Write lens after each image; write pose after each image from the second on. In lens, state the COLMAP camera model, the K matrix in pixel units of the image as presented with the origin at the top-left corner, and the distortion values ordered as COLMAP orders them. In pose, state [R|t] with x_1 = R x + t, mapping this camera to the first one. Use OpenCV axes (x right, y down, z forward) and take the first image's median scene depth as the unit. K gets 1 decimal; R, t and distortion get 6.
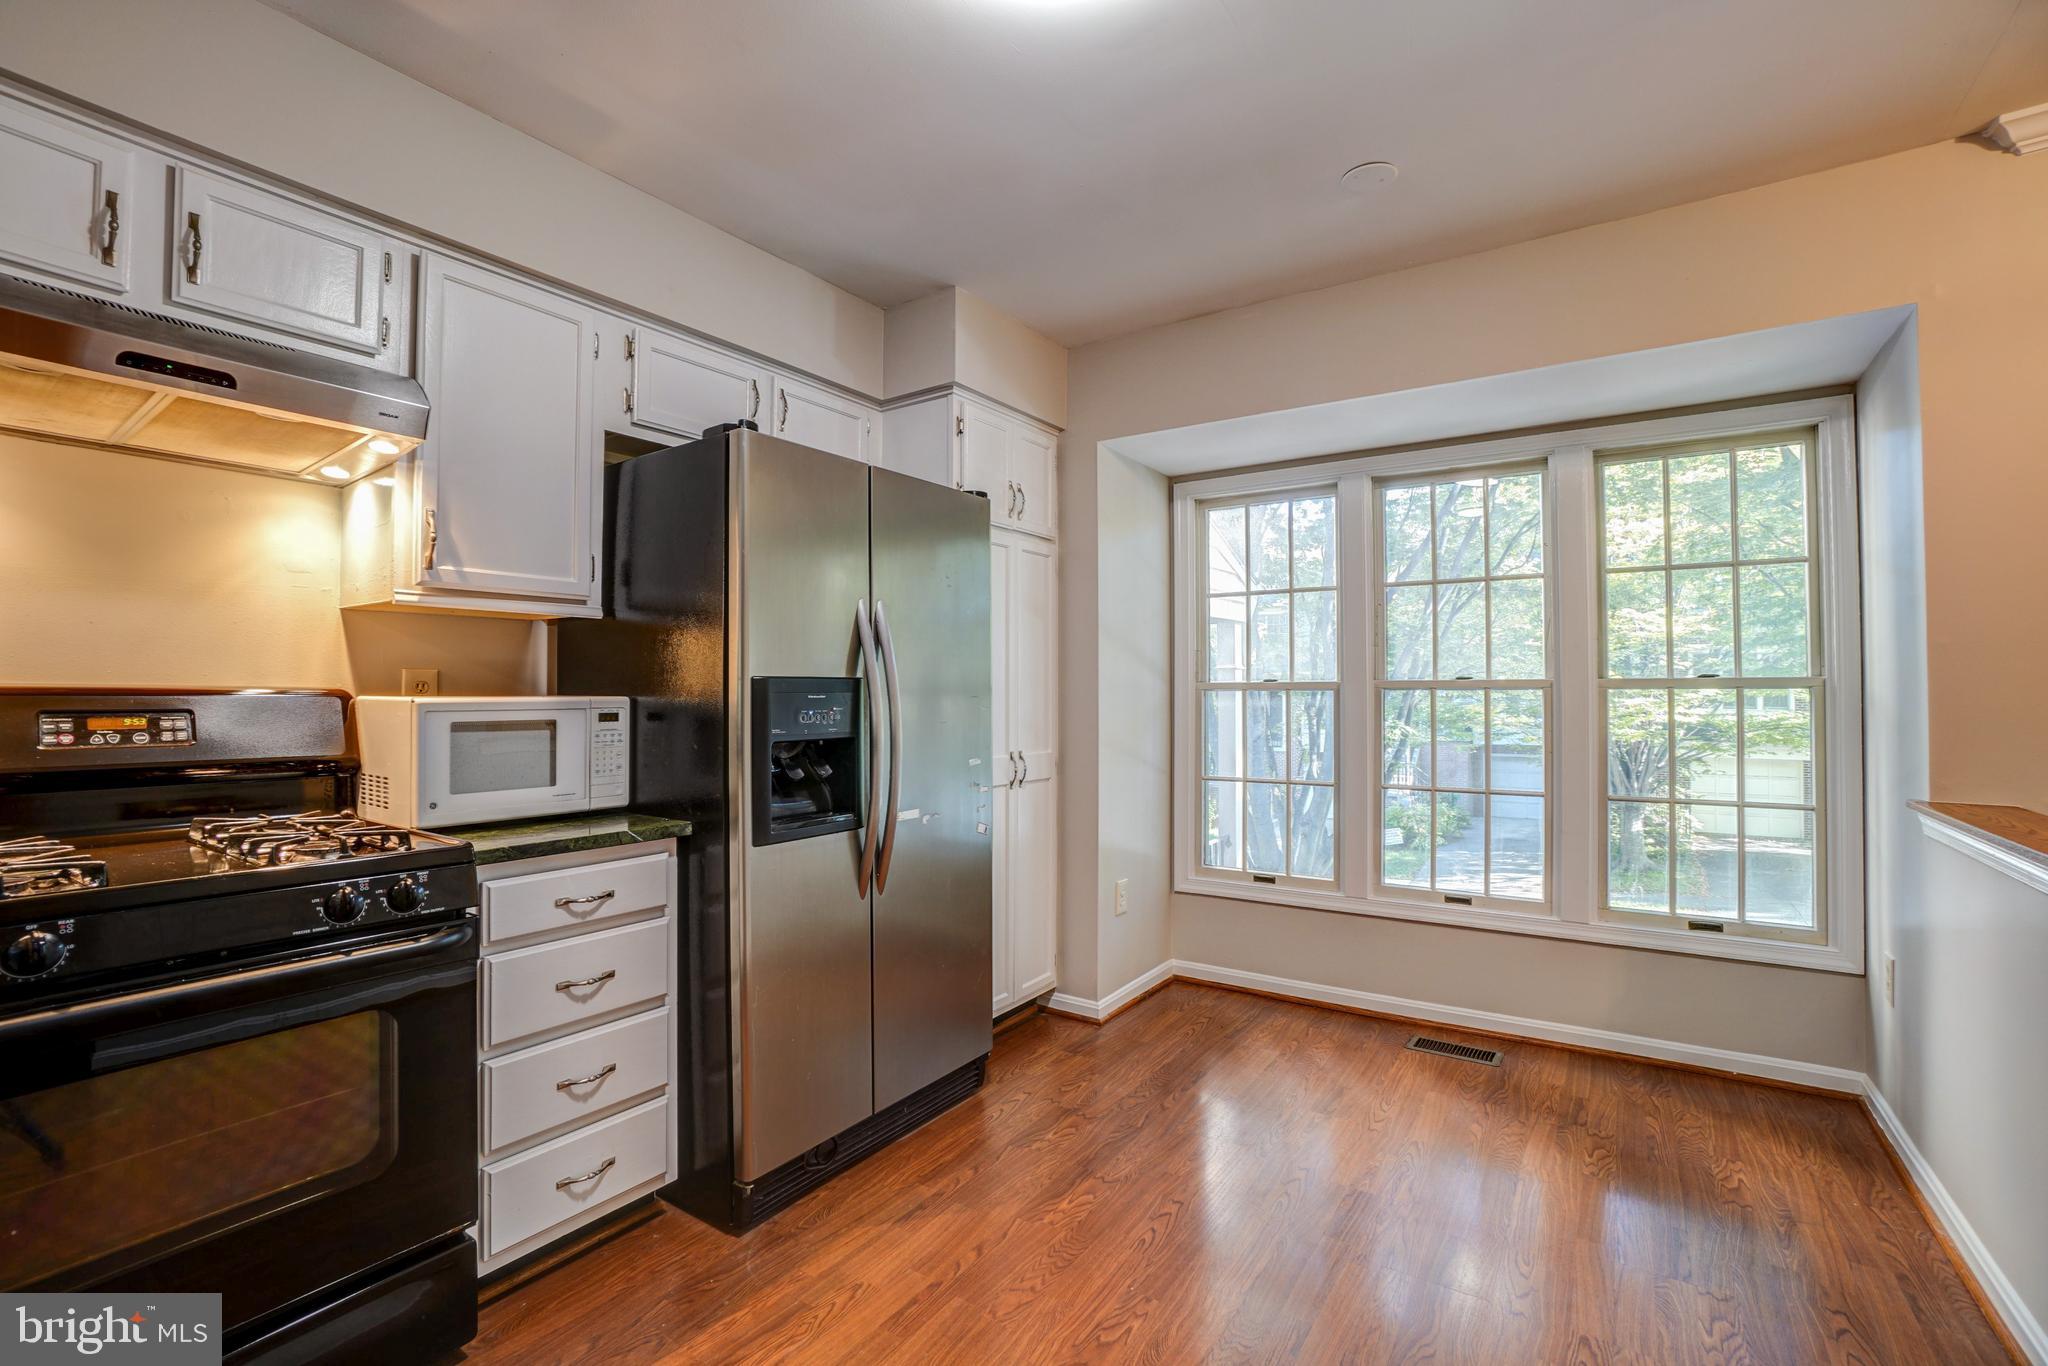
lens RADIAL K [[904.1, 0, 1018.1], [0, 904.1, 676.3], [0, 0, 1]] dist [-0.065889, 0.023662]
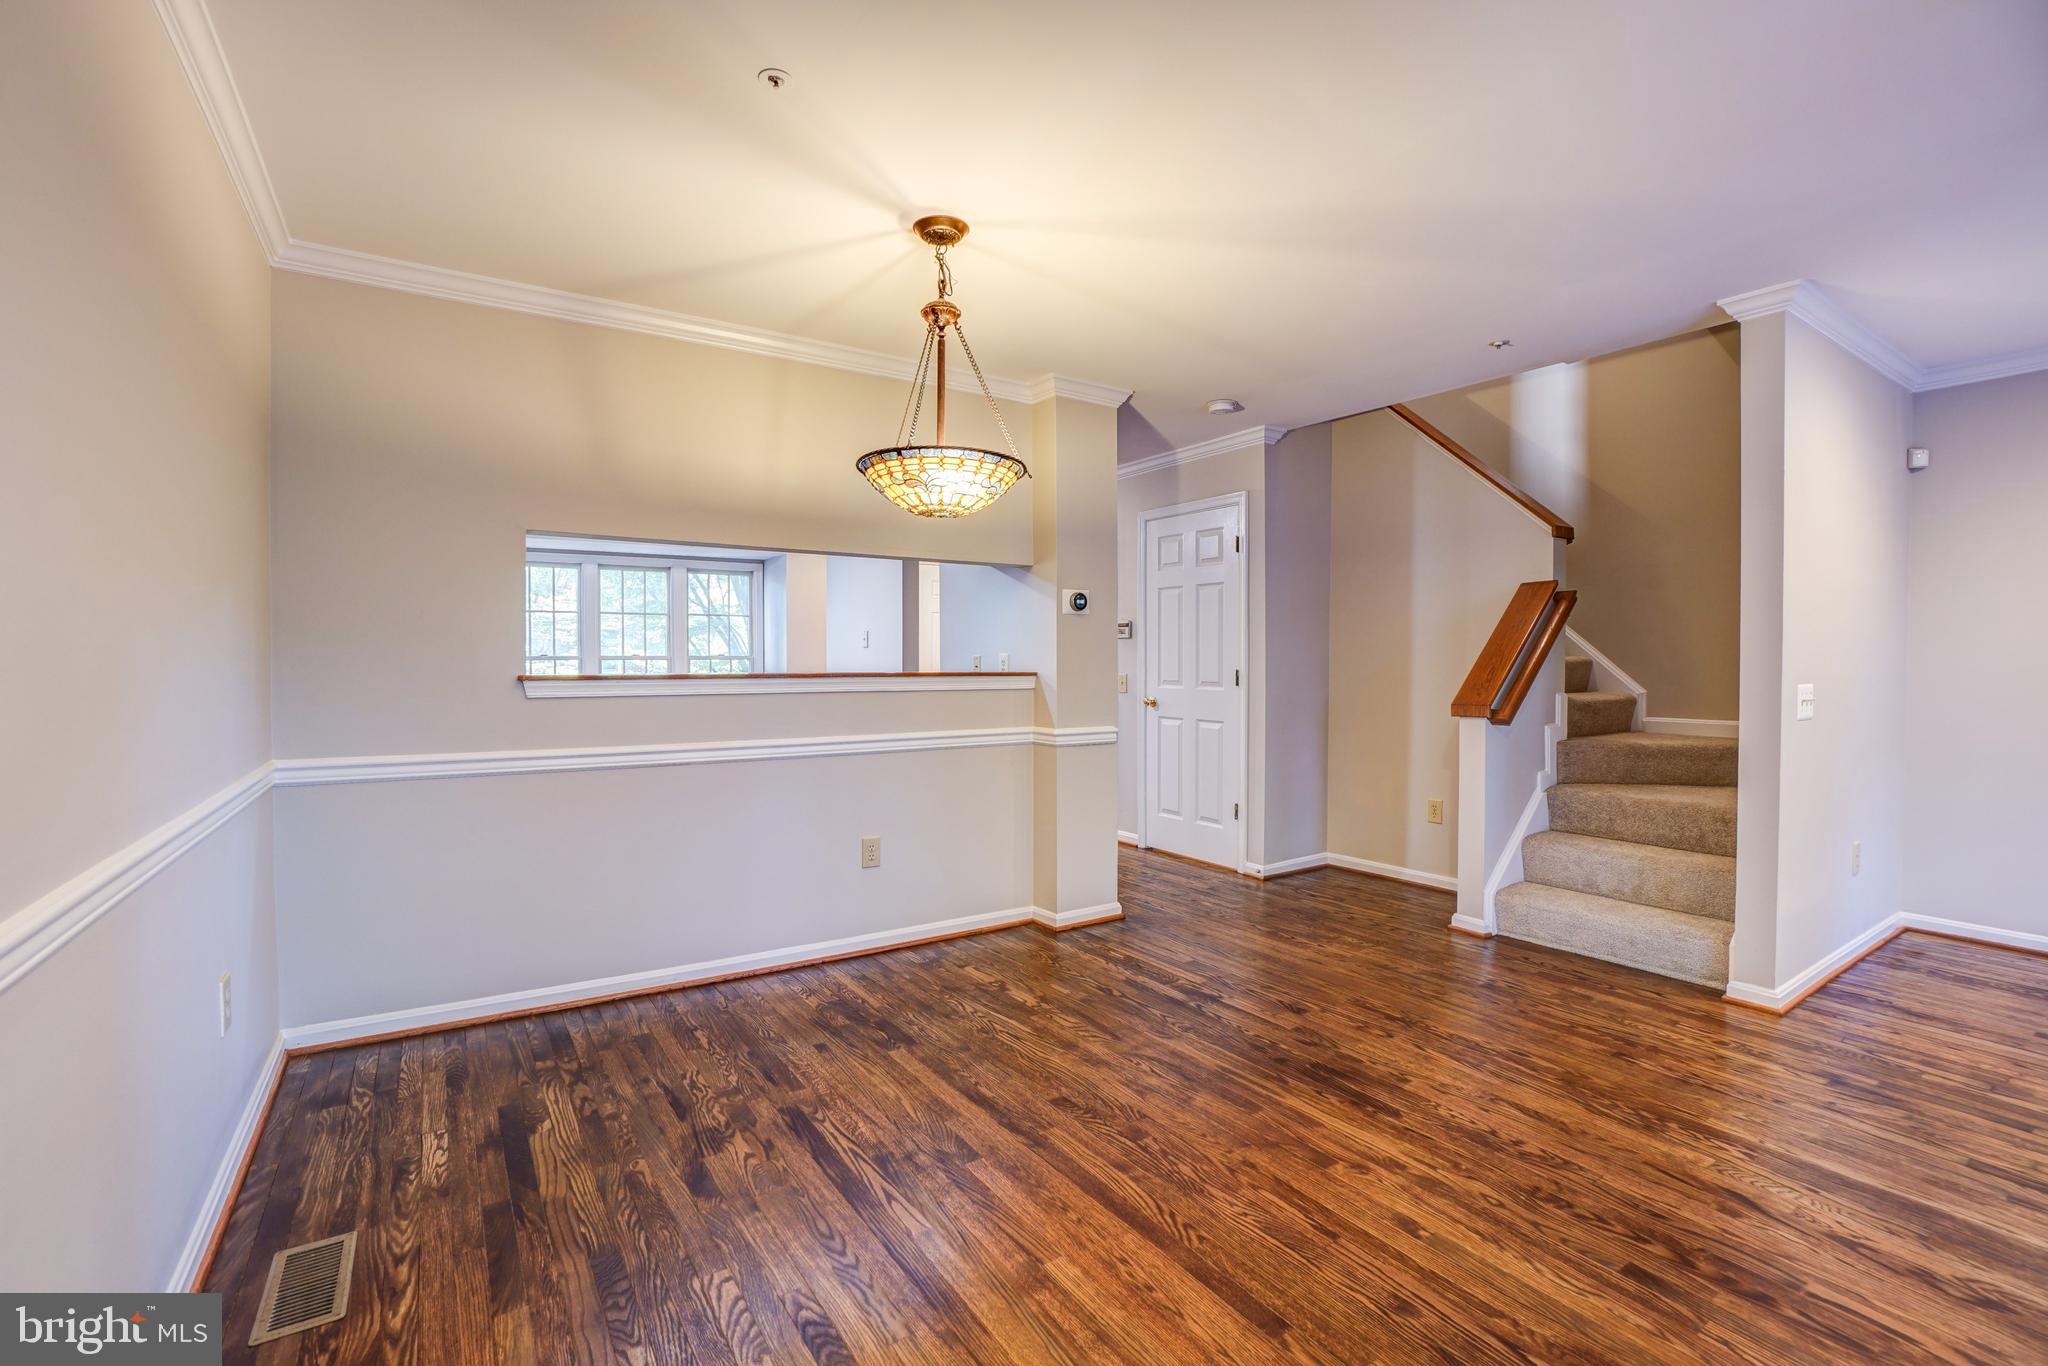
lens RADIAL K [[906.6, 0, 1019.5], [0, 906.6, 677.0], [0, 0, 1]] dist [-0.063775, 0.023756]
pose [[0.377732, -0.020304, 0.925692, -1.856815], [-0.016710, 0.999447, 0.028741, -0.037501], [-0.925764, -0.026324, 0.377184, -1.185746]]
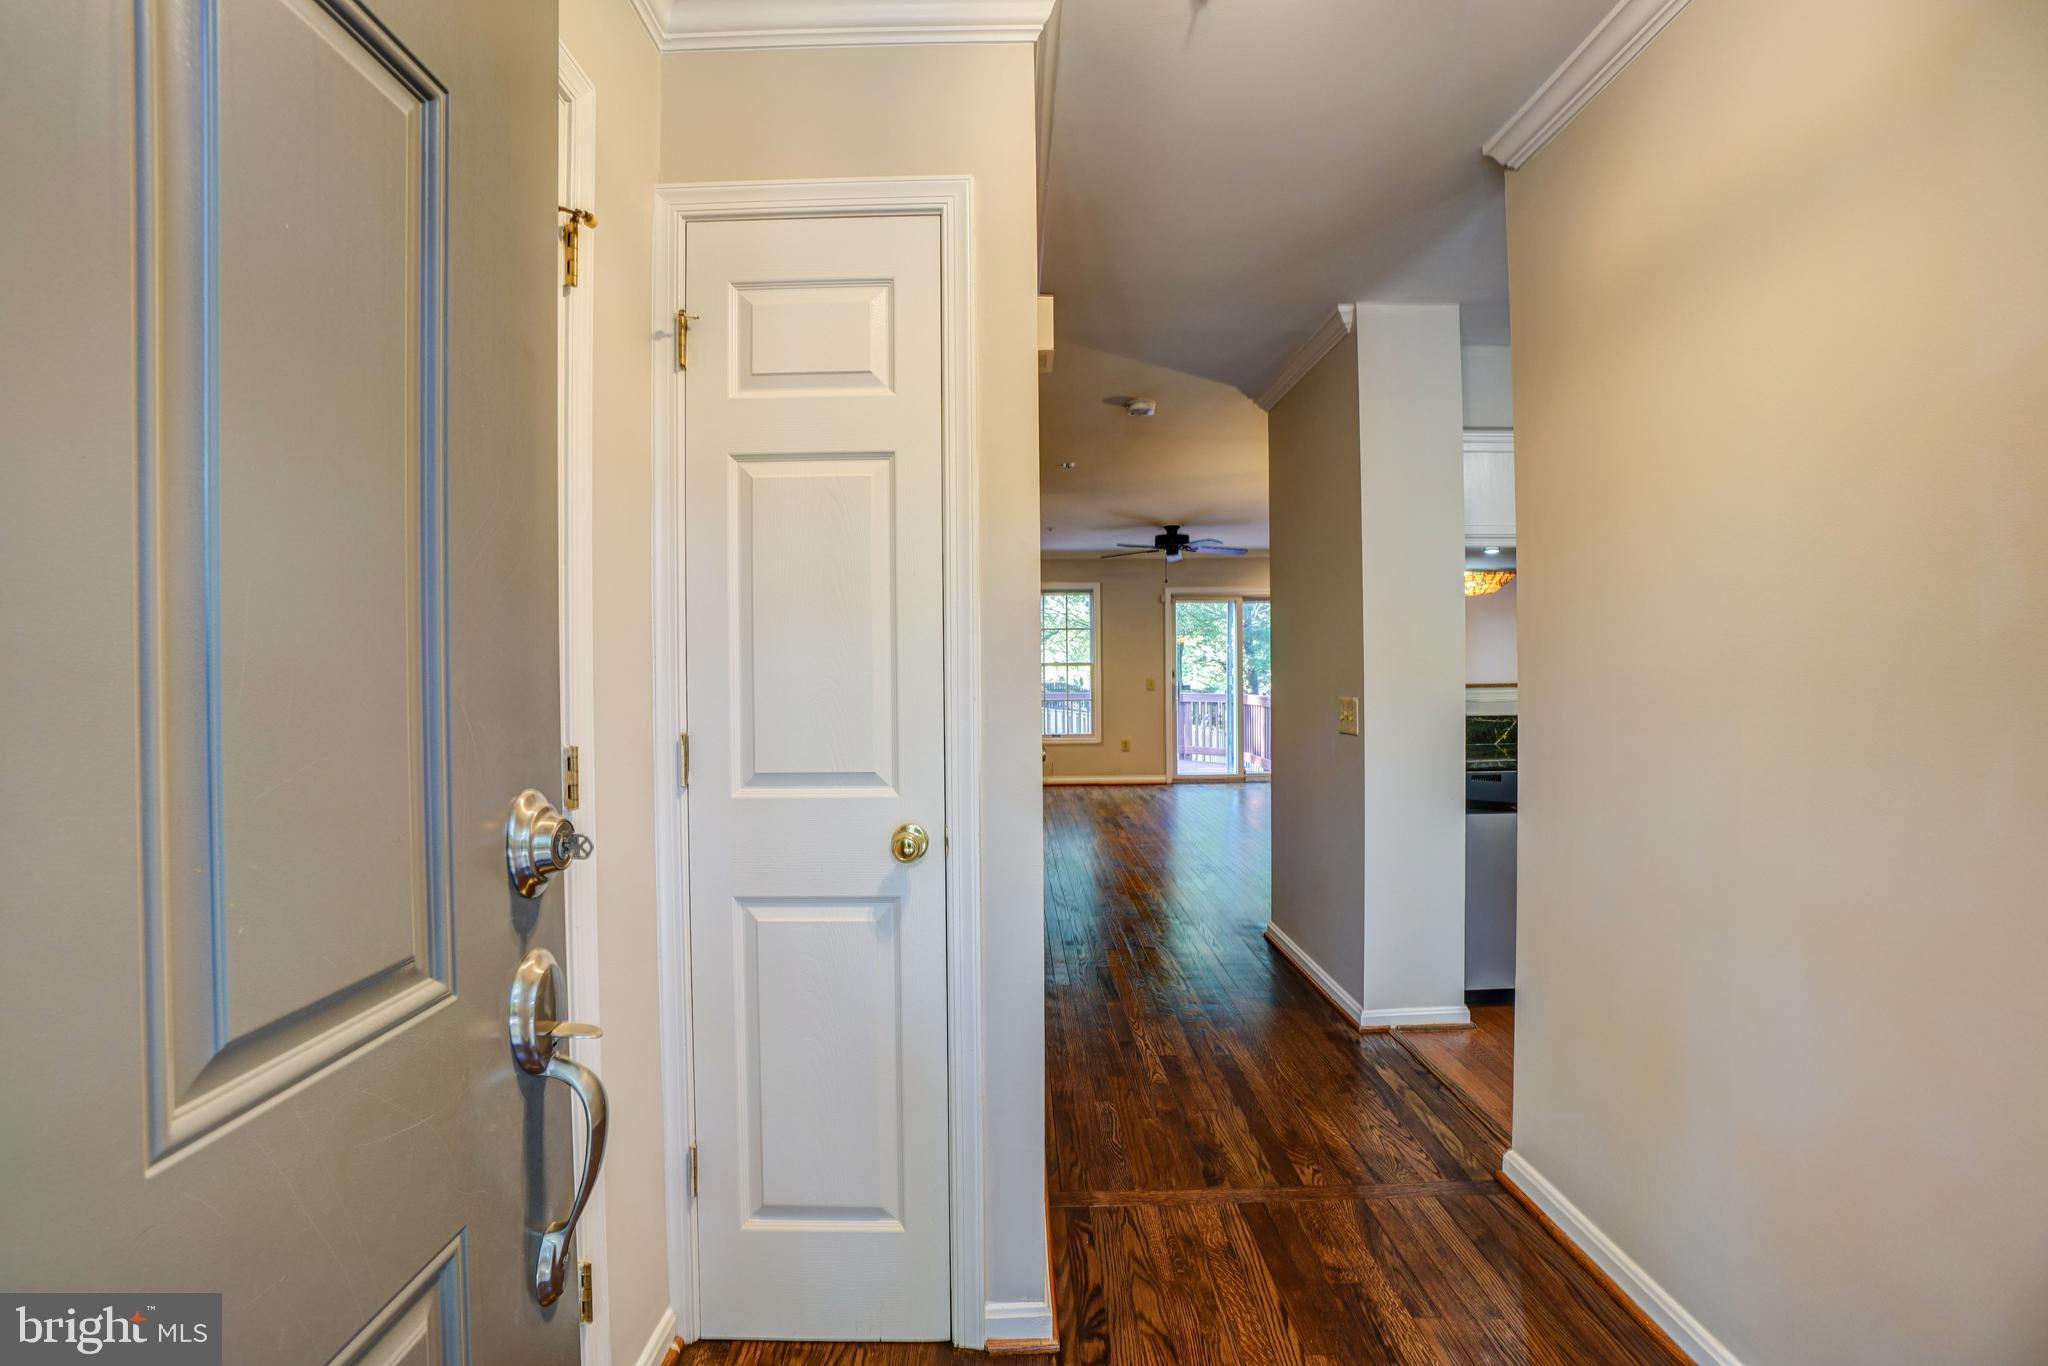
lens RADIAL K [[904.1, 0, 1018.1], [0, 904.1, 676.3], [0, 0, 1]] dist [-0.065889, 0.023662]
pose [[-0.820390, 0.009831, -0.571719, 1.374970], [0.017303, 0.999821, -0.007635, -0.008554], [0.571542, -0.016156, -0.820414, 0.510400]]
